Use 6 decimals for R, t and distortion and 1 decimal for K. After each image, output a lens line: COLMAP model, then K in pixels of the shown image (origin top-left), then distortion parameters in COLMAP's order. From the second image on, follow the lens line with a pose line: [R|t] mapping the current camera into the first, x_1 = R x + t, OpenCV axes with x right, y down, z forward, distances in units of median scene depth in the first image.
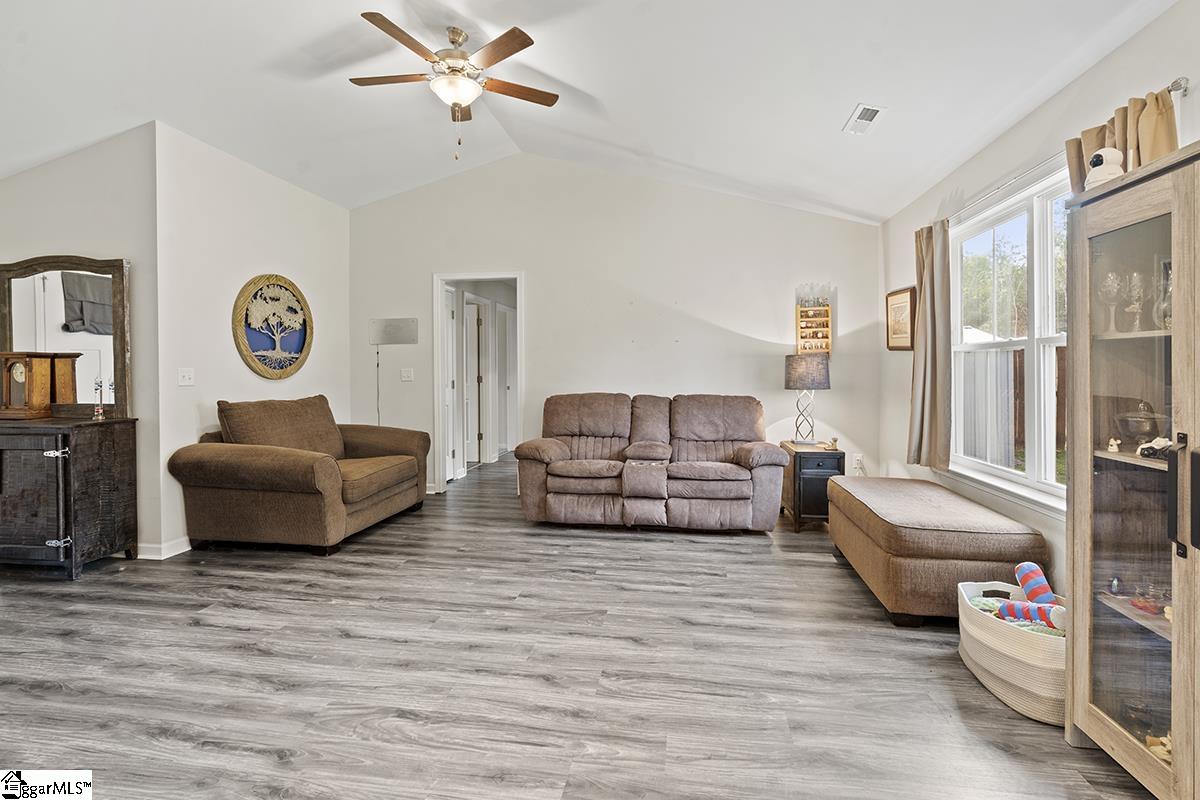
lens RADIAL K [[550.9, 0, 605.7], [0, 550.9, 372.1], [0, 0, 1]] dist [-0.003231, 0.000608]
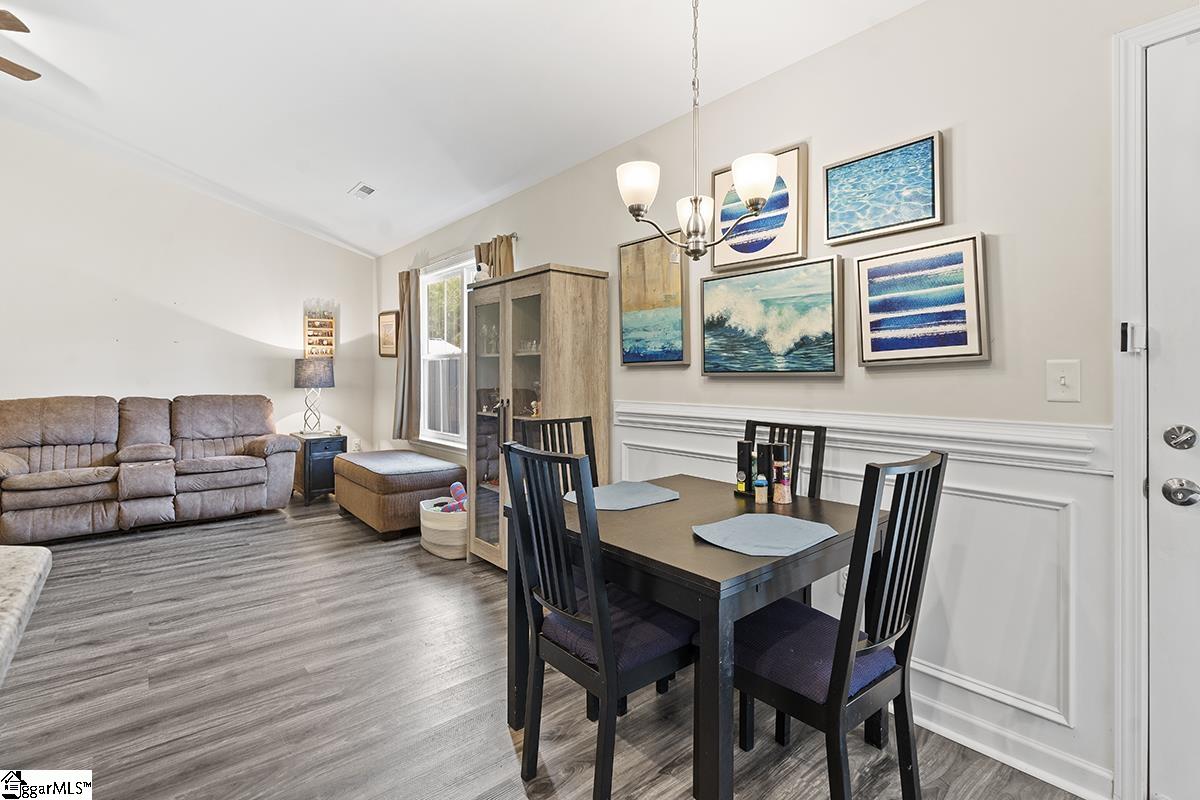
lens RADIAL K [[550.9, 0, 601.4], [0, 550.9, 368.0], [0, 0, 1]] dist [-0.003231, 0.000608]
pose [[0.655092, 0.008366, 0.755503, -0.149555], [-0.000109, 0.999940, -0.010978, 0.001742], [-0.755549, 0.007109, 0.655053, -0.292479]]
